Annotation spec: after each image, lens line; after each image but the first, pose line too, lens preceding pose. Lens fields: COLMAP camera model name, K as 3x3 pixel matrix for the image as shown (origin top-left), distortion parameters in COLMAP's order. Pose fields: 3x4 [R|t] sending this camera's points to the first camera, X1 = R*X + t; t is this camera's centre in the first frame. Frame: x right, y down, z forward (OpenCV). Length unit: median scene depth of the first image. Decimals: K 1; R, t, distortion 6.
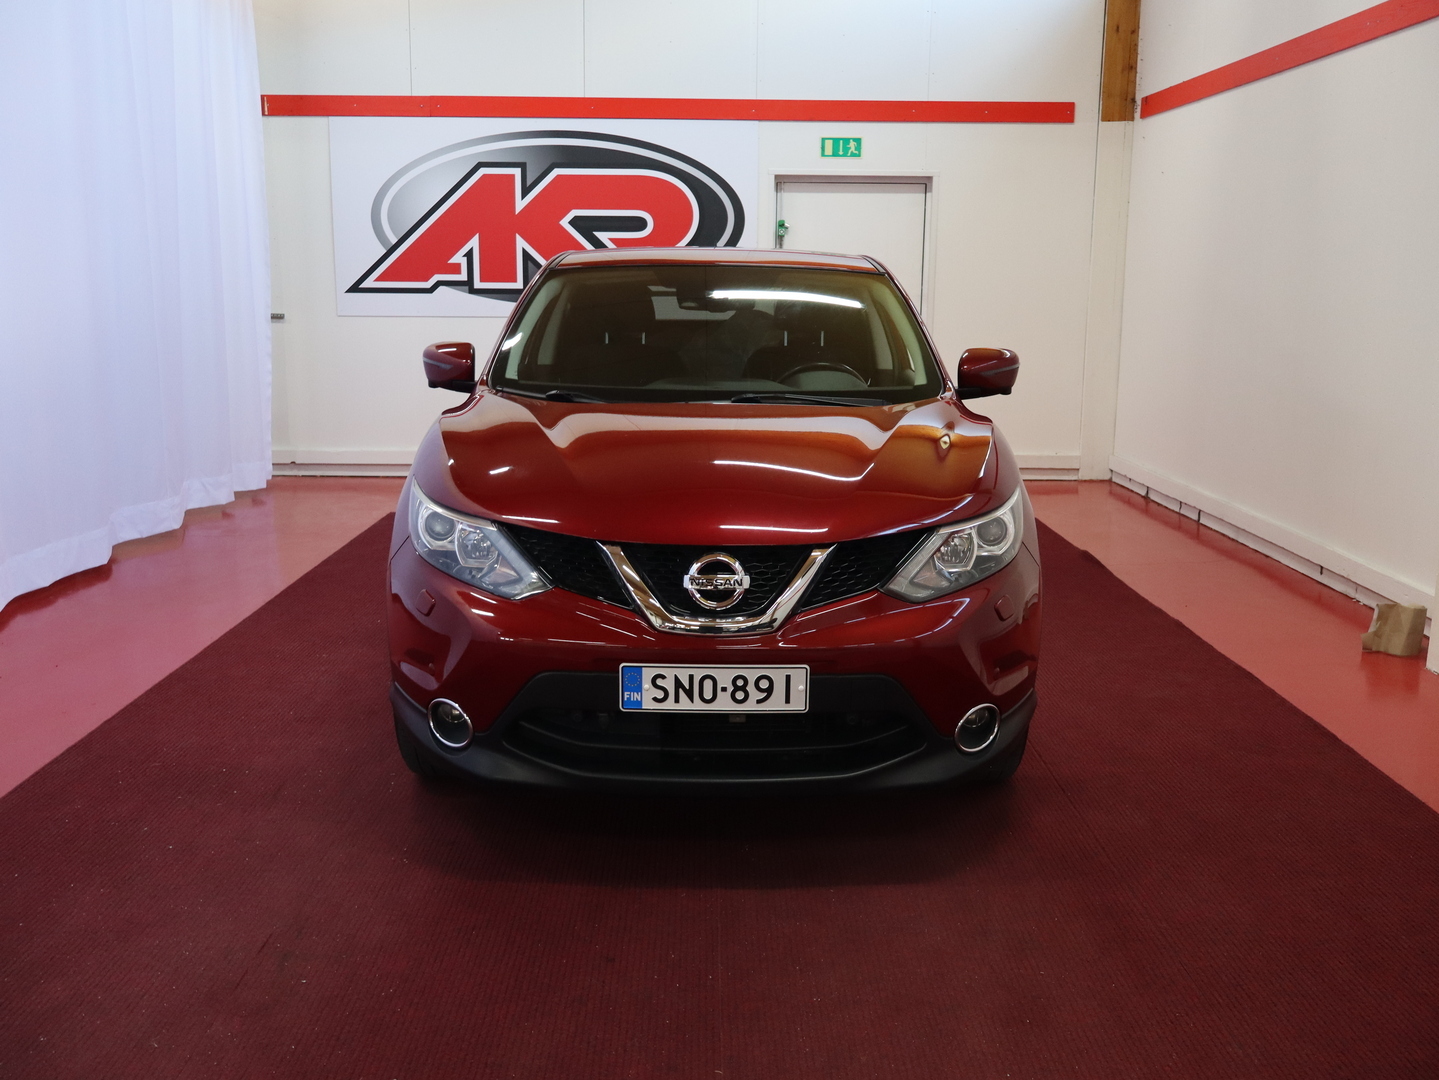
lens RADIAL K [[1329.1, 0, 719.5], [0, 1329.1, 540.0], [0, 0, 1]] dist [-0.001461, -0.003279]
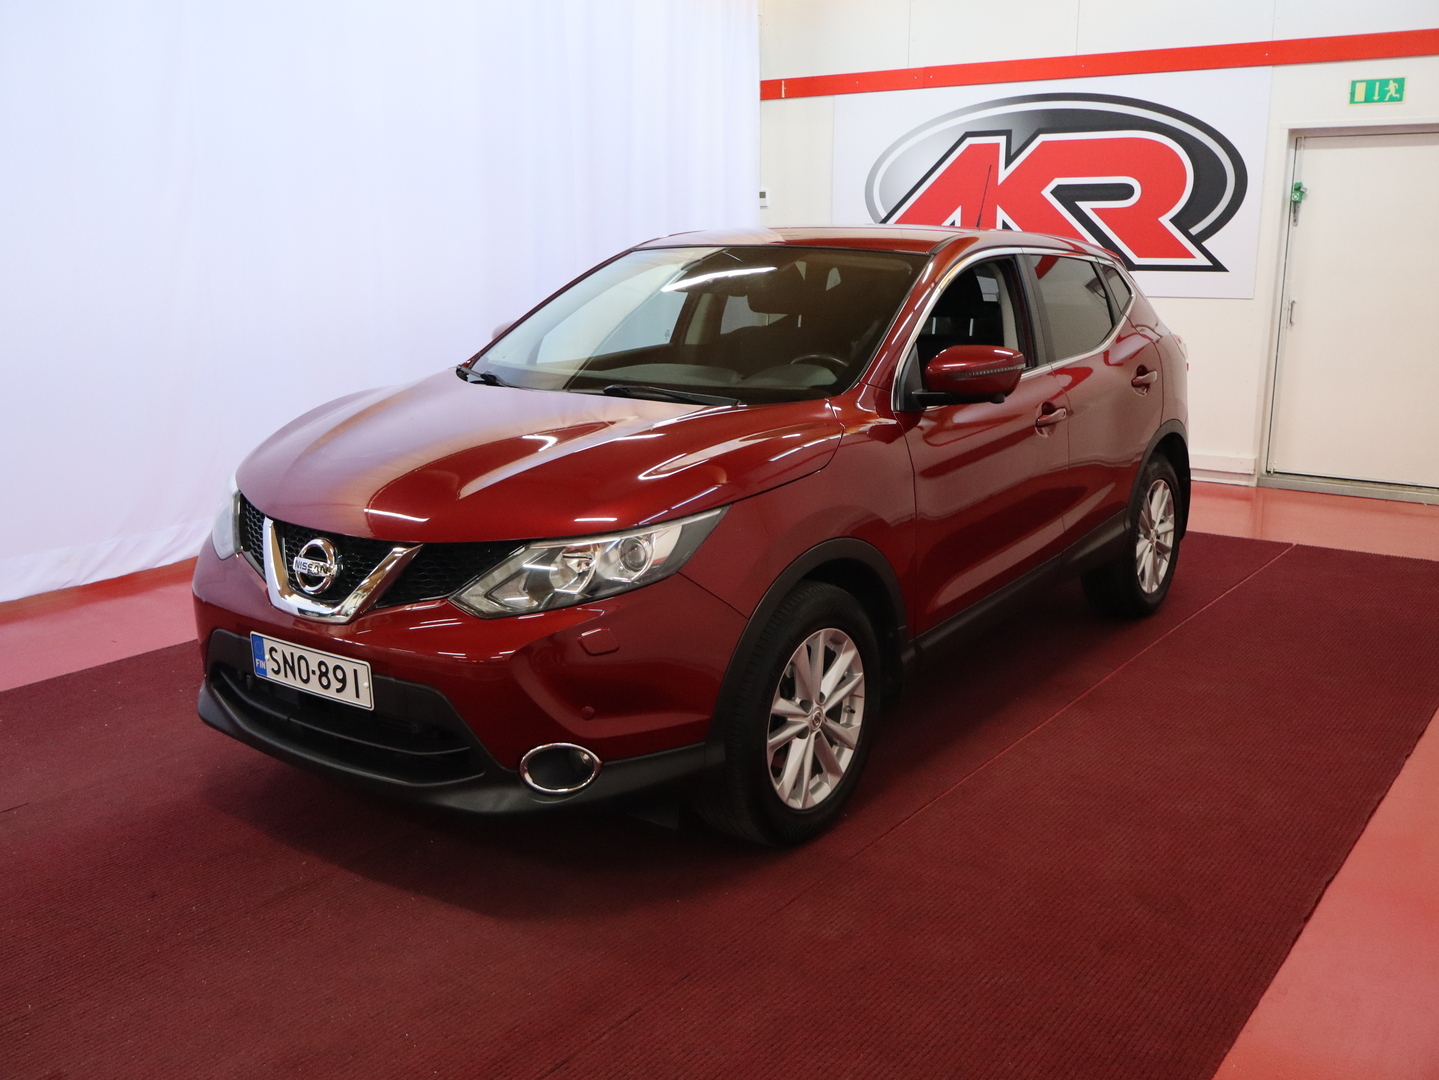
lens RADIAL K [[1329.1, 0, 719.5], [0, 1329.1, 540.0], [0, 0, 1]] dist [-0.001461, -0.003279]
pose [[0.824958, 0.117621, -0.552820, 0.241923], [-0.105720, 0.992956, 0.053504, -0.022188], [0.555219, 0.014306, 0.831581, 0.100339]]
